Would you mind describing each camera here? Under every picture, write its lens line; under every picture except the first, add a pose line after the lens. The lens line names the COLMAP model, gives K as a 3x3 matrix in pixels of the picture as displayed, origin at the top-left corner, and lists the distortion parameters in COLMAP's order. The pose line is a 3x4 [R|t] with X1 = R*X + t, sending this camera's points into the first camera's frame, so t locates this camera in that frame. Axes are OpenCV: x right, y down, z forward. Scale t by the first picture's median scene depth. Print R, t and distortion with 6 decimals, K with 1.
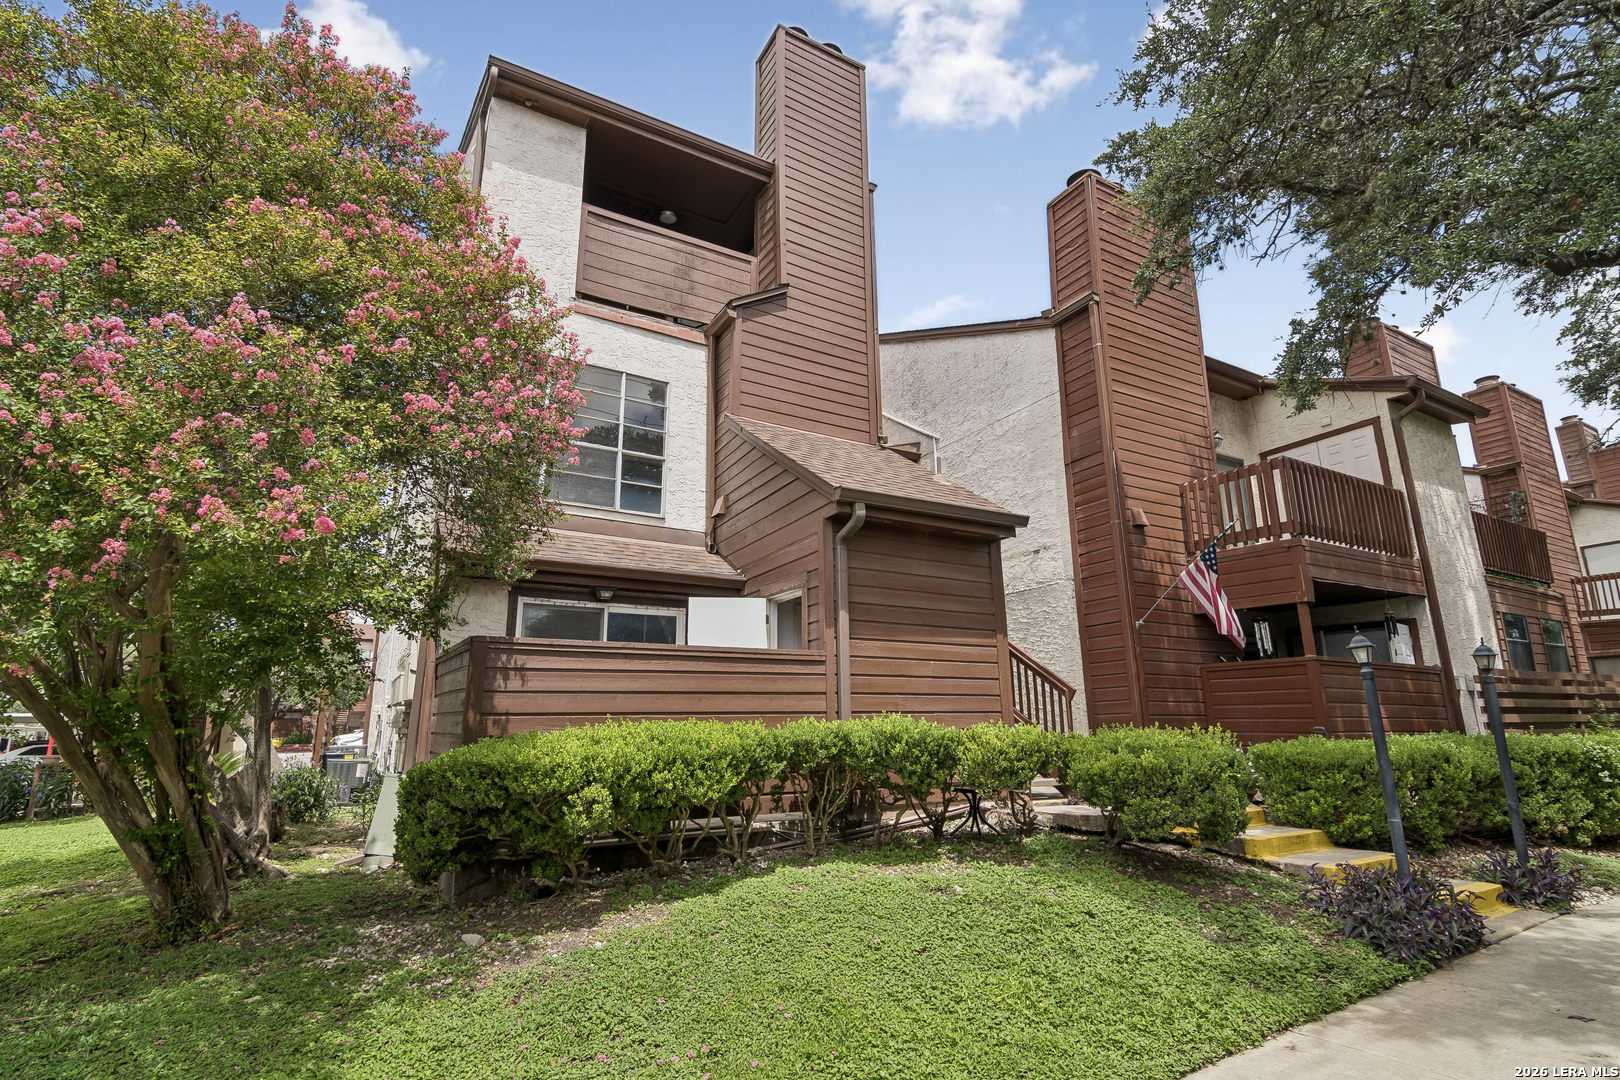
lens RADIAL K [[803.9, 0, 810.0], [0, 803.9, 540.0], [0, 0, 1]] dist [-0.004076, -0.000951]
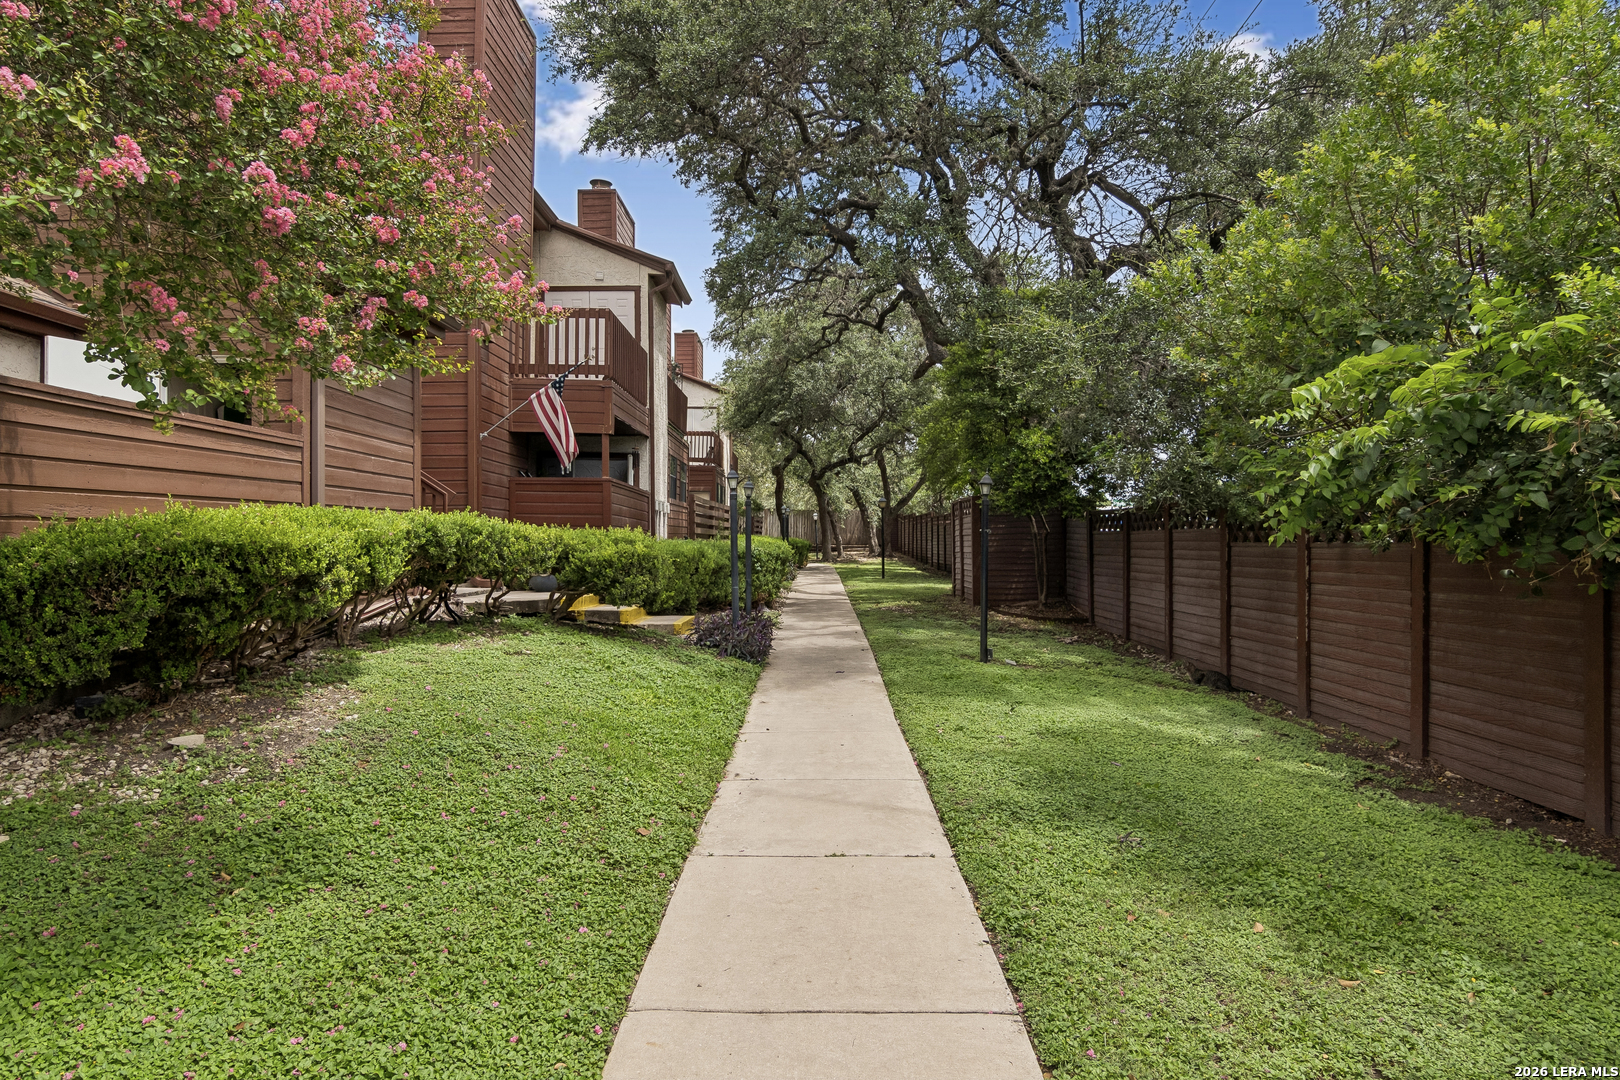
lens RADIAL K [[877.2, 0, 810.0], [0, 877.2, 540.0], [0, 0, 1]] dist [0.002218, 0.000537]
pose [[0.542906, 0.011034, 0.839721, -0.329435], [-0.201513, 0.972412, 0.117507, 0.014733], [-0.815258, -0.233010, 0.530152, -0.001939]]
